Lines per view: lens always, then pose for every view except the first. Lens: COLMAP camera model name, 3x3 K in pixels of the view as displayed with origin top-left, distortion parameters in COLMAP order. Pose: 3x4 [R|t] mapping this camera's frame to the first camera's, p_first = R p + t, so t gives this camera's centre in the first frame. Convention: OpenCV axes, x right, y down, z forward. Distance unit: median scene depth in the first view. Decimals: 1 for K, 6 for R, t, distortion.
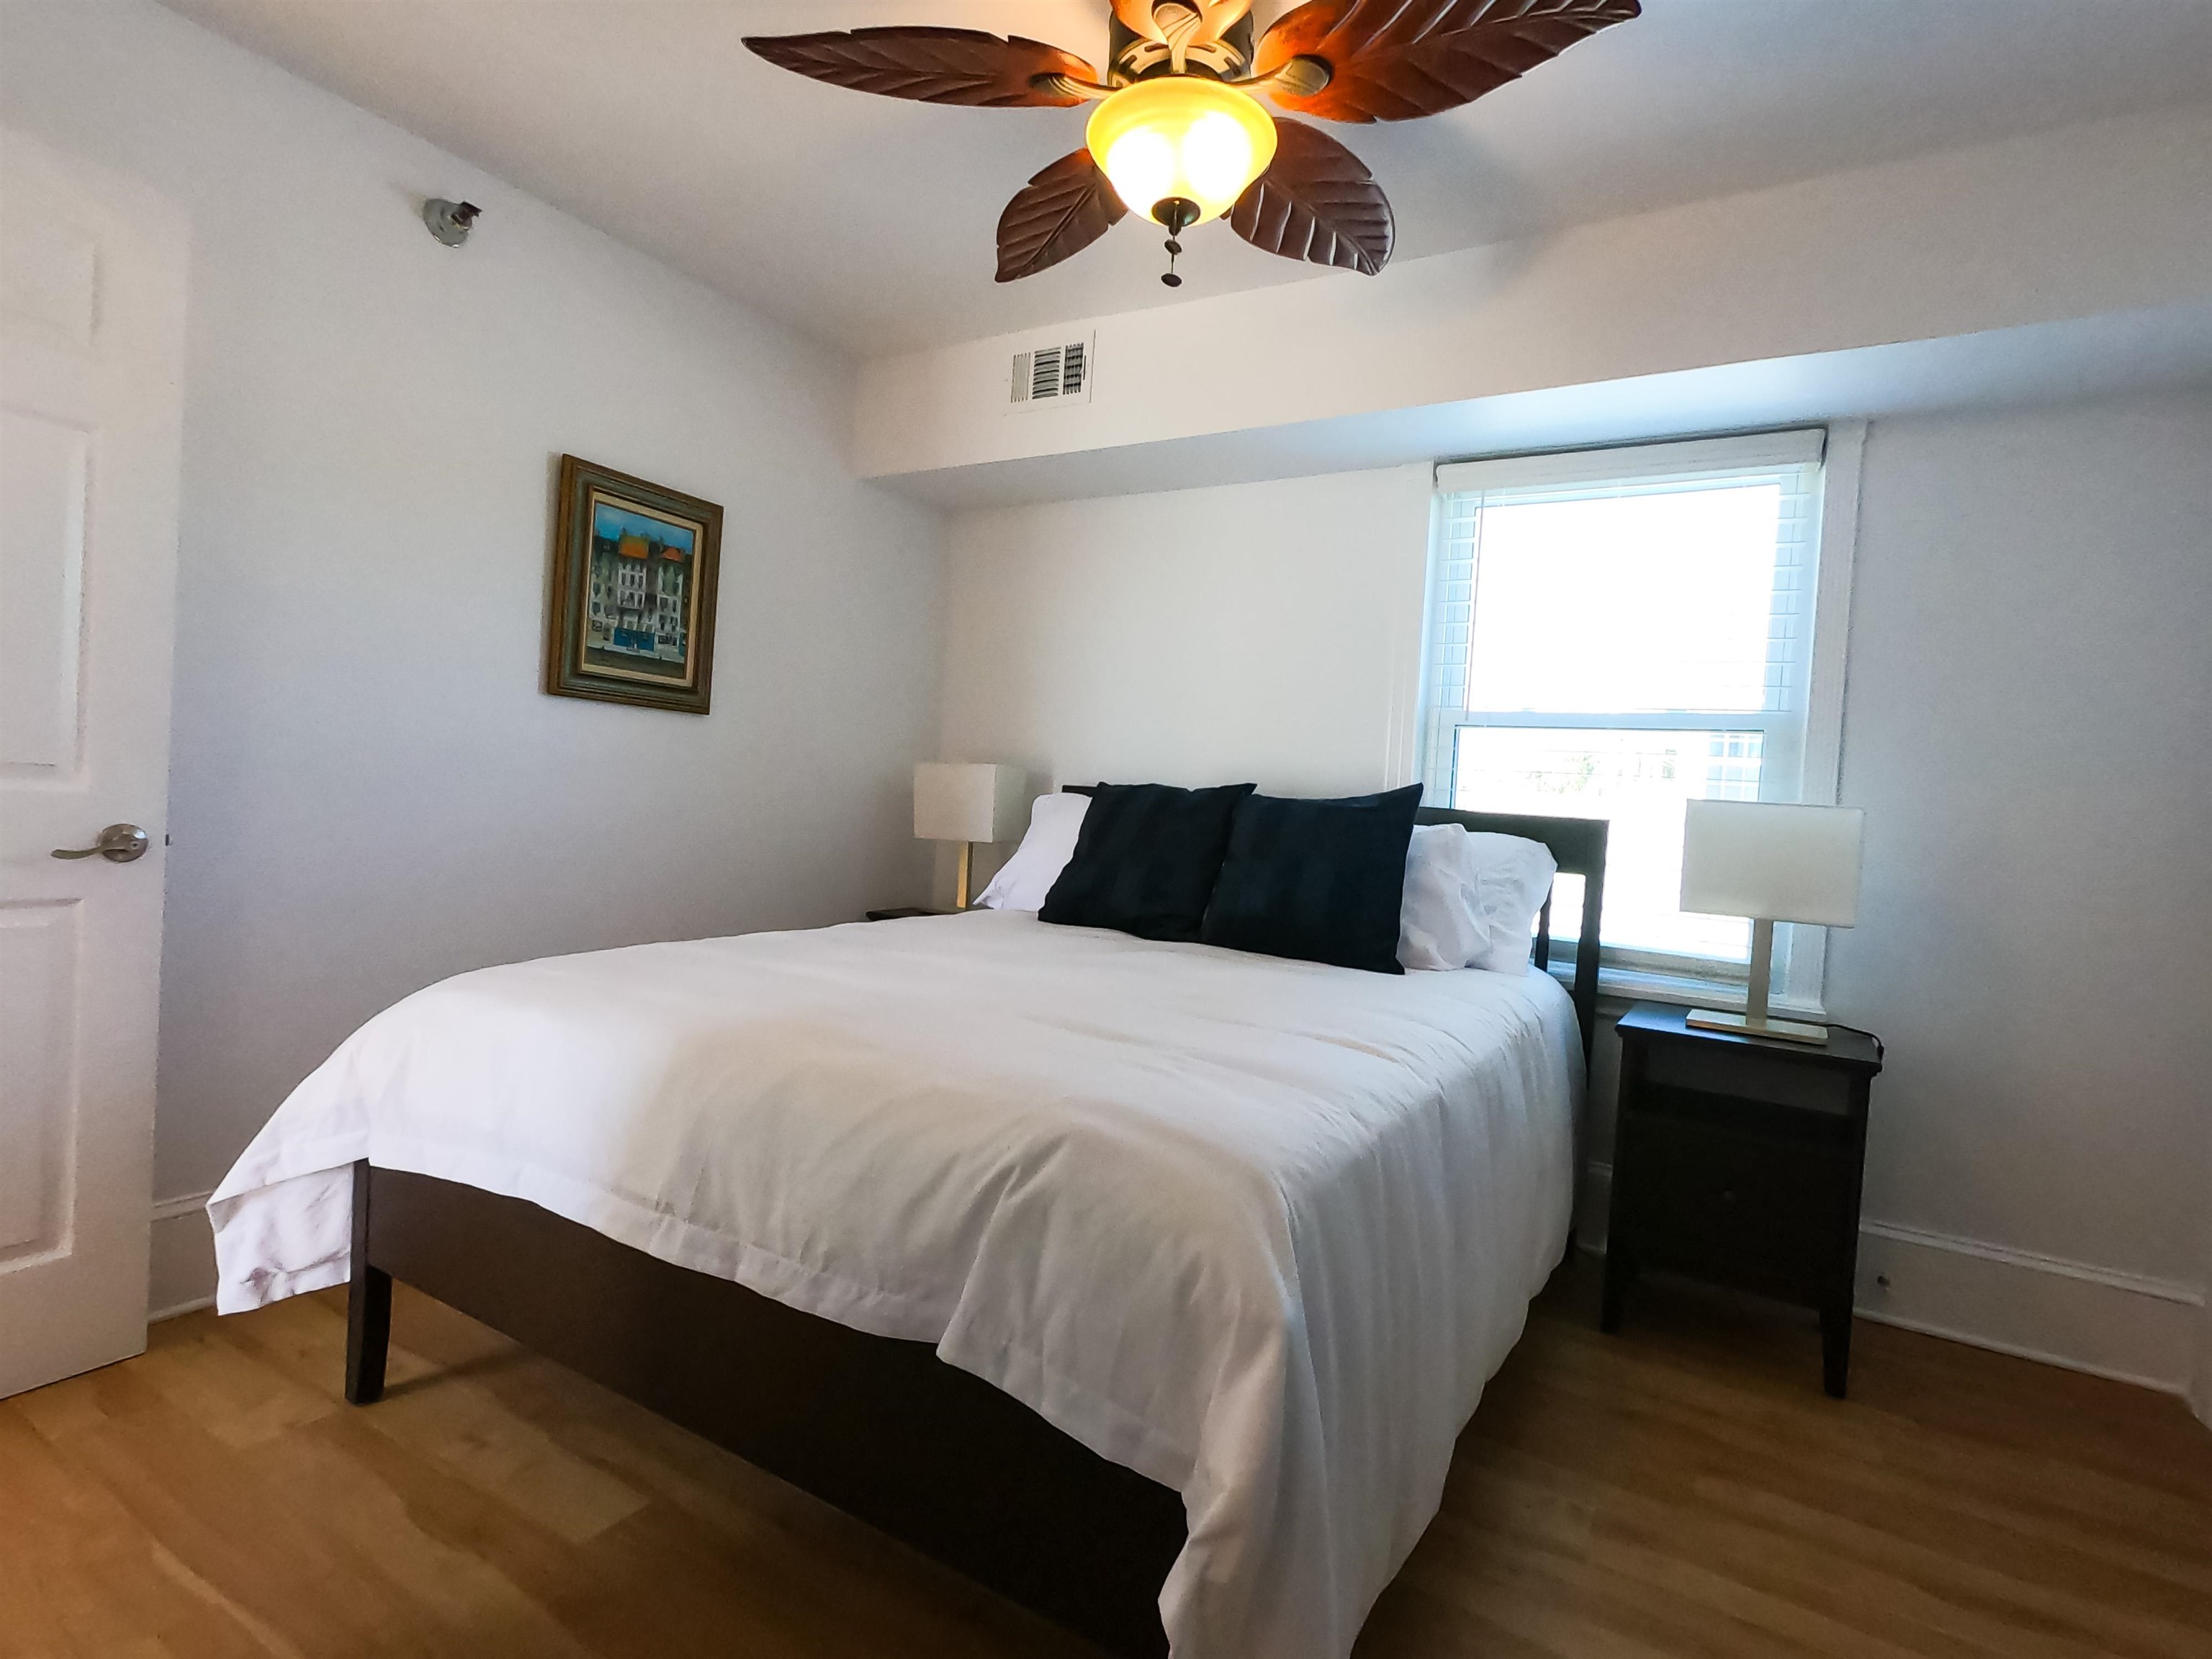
lens RADIAL K [[1109.5, 0, 1103.8], [0, 1109.5, 825.1], [0, 0, 1]] dist [0.002196, -0.001059]
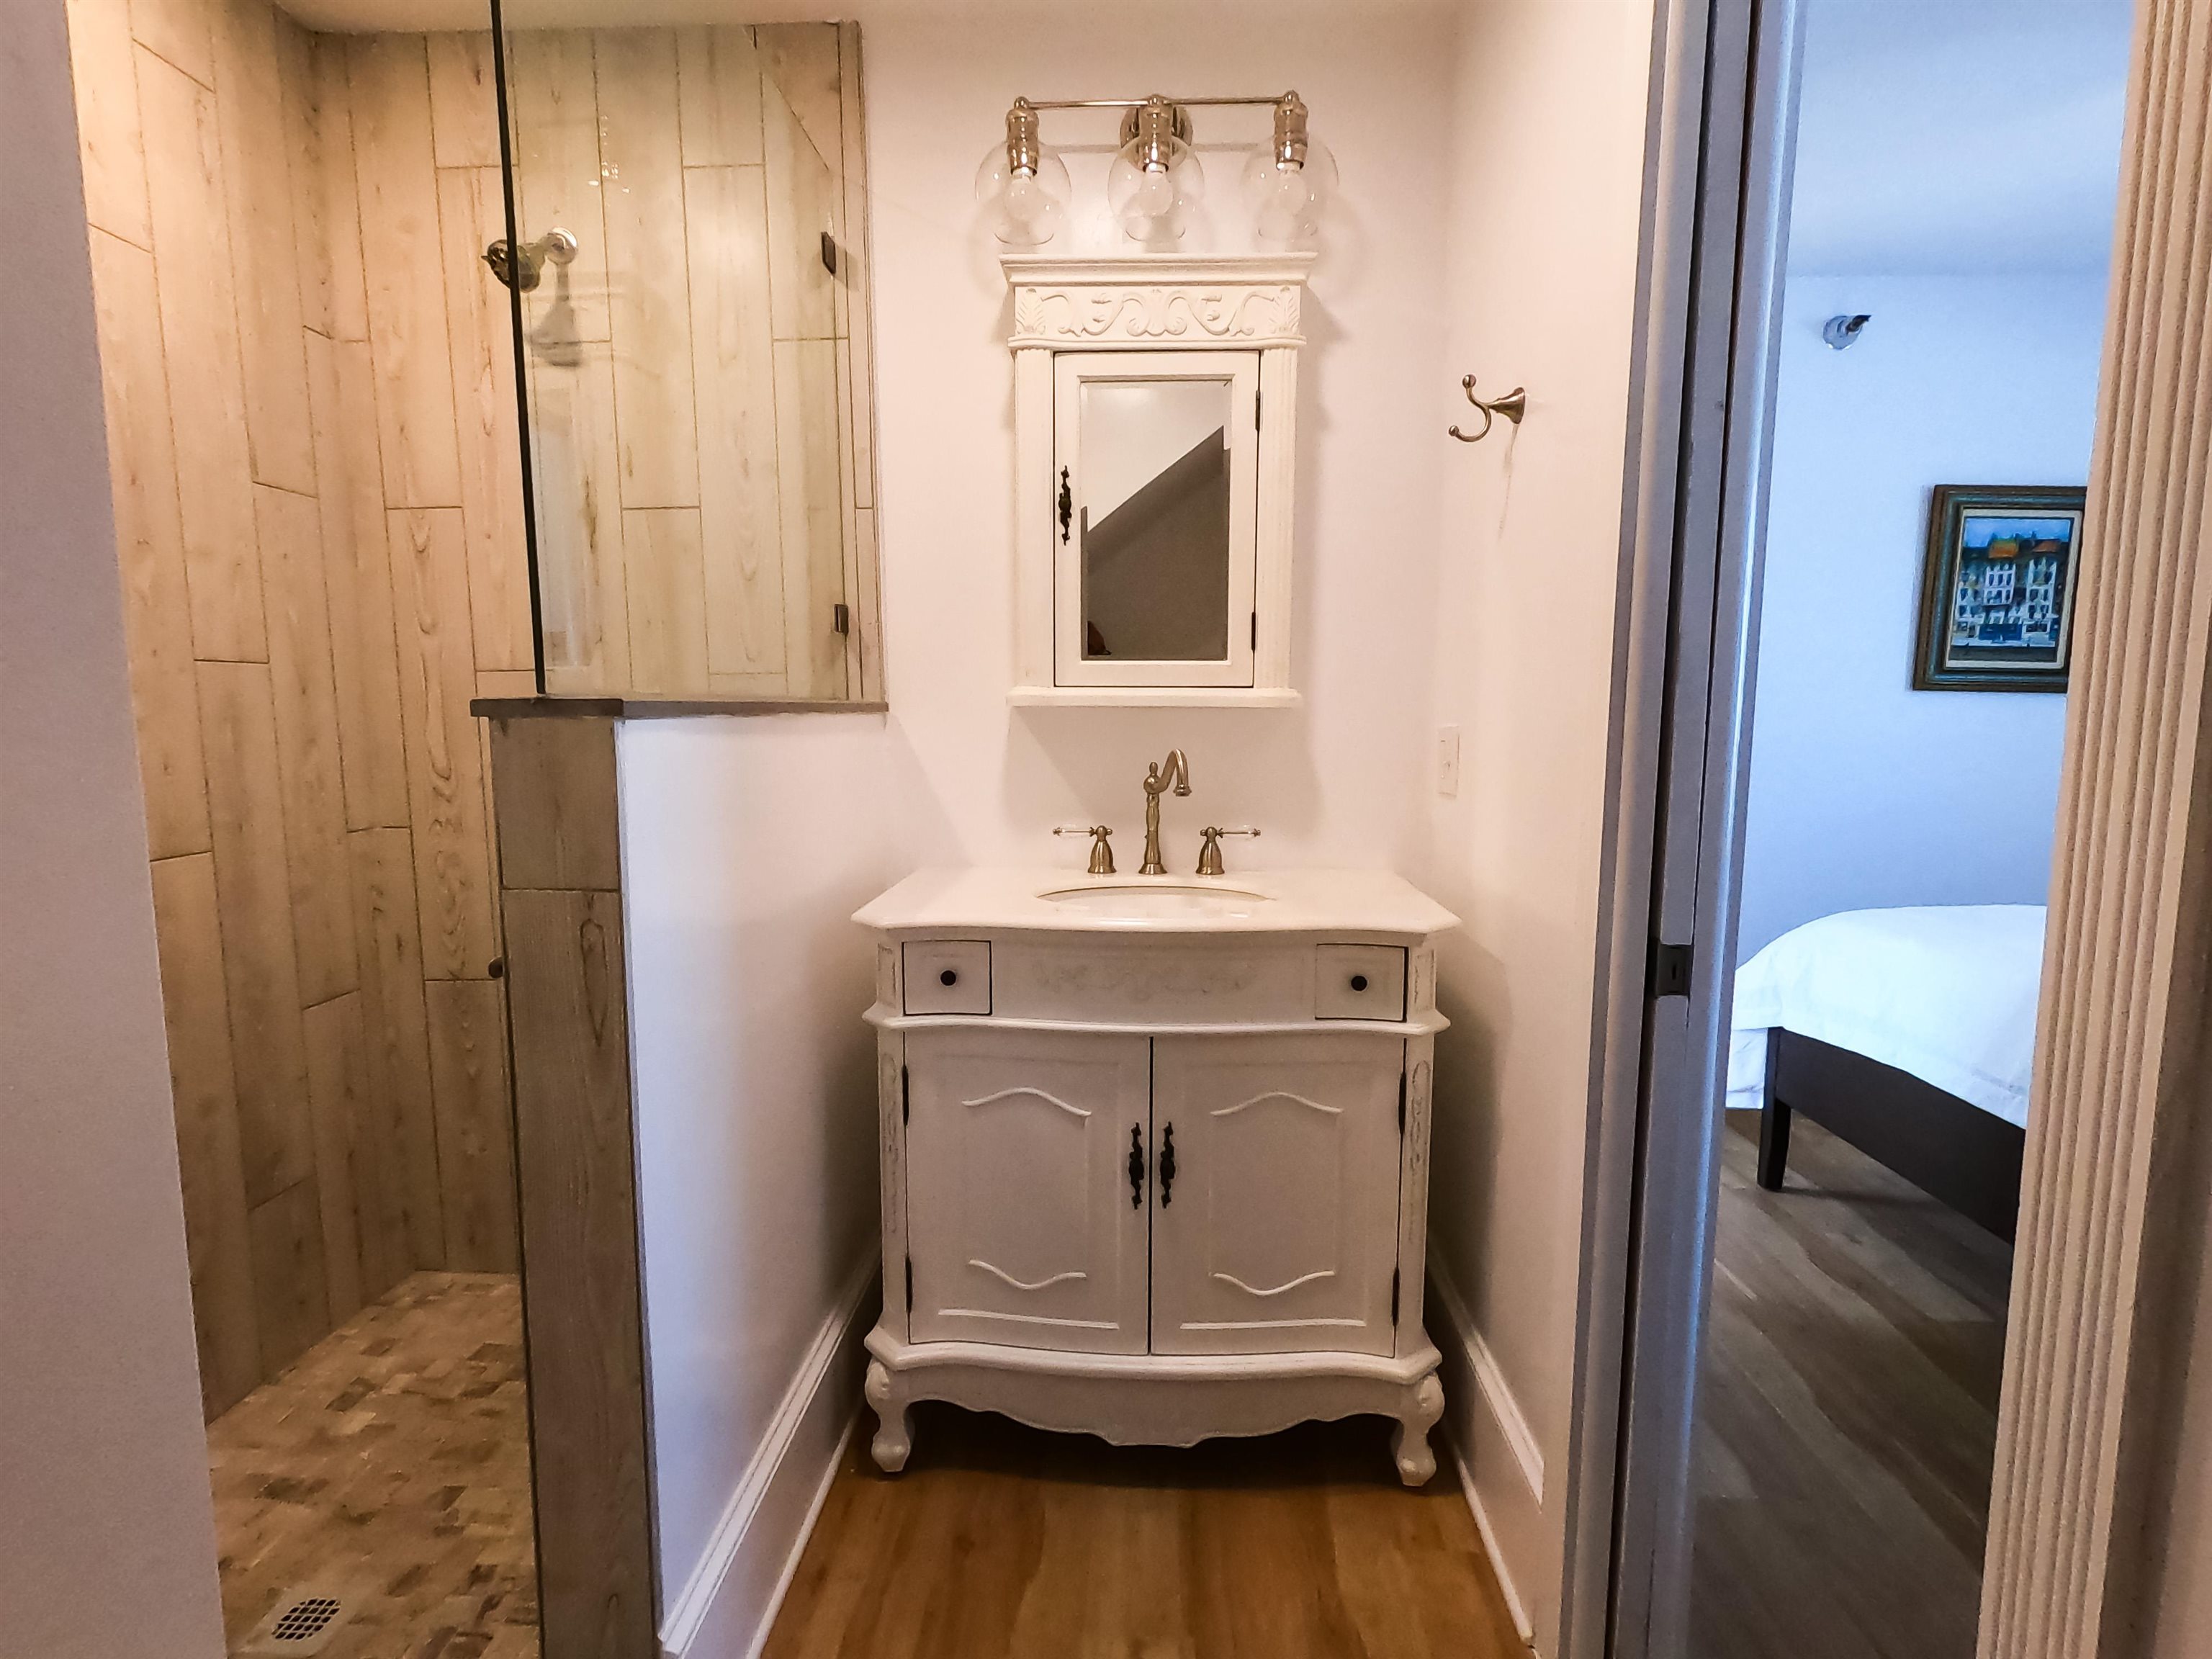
lens RADIAL K [[1109.5, 0, 1109.1], [0, 1109.5, 825.4], [0, 0, 1]] dist [0.002196, -0.001059]
pose [[0.482387, 0.039669, -0.875059, 0.128257], [-0.000165, 0.998978, 0.045196, -0.024690], [0.875958, -0.021657, 0.481901, -0.324495]]
